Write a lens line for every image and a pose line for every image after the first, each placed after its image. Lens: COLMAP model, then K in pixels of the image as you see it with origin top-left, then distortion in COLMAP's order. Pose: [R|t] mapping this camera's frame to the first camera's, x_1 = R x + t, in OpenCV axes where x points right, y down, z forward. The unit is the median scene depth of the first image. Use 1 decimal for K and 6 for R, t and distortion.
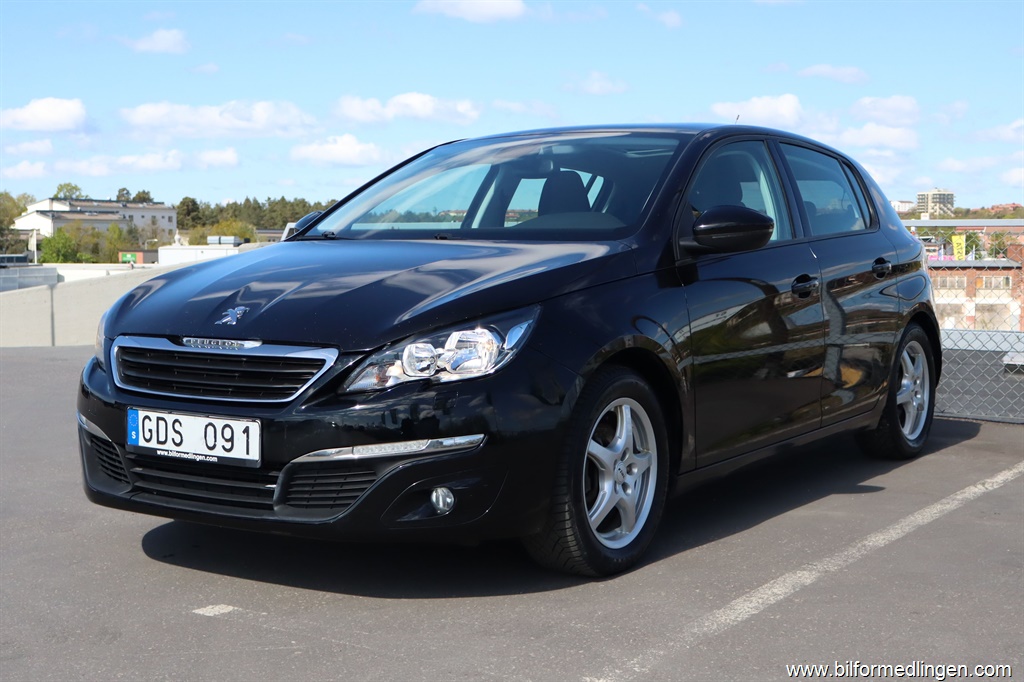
lens RADIAL K [[1418.4, 0, 512.0], [0, 1418.4, 341.0], [0, 0, 1]] dist [0.013241, 0.000316]
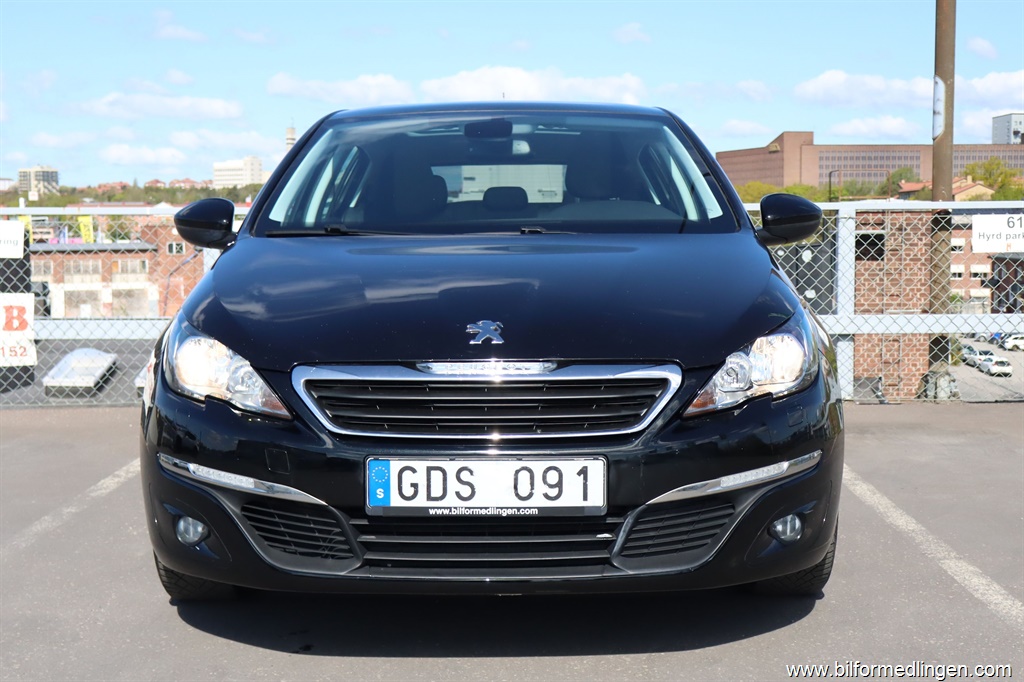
lens RADIAL K [[1418.4, 0, 512.0], [0, 1418.4, 341.0], [0, 0, 1]] dist [0.013241, 0.000316]
pose [[0.827177, -0.050376, 0.559679, -0.656365], [0.043802, 0.998723, 0.025157, -0.033203], [-0.560232, 0.003706, 0.828328, 0.338953]]
